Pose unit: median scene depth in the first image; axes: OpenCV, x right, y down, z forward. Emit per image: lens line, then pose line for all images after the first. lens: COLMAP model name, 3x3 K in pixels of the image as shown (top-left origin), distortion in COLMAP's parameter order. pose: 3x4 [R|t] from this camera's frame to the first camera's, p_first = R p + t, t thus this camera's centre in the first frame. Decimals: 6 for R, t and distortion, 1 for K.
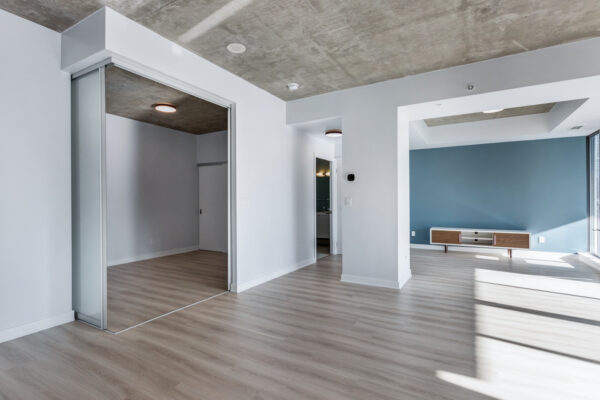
lens RADIAL K [[281.4, 0, 303.9], [0, 281.4, 198.1], [0, 0, 1]] dist [0.012455, -0.003394]
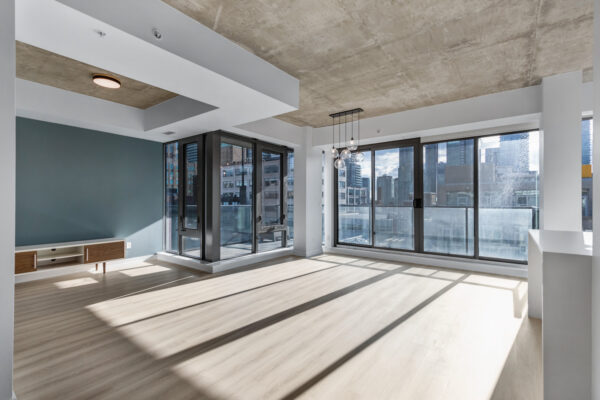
lens RADIAL K [[281.4, 0, 295.7], [0, 281.4, 202.3], [0, 0, 1]] dist [0.012455, -0.003394]
pose [[0.140183, 0.001629, 0.990124, -0.011655], [-0.014132, 0.999900, 0.000356, -0.005467], [-0.990025, -0.014043, 0.140192, 0.492739]]
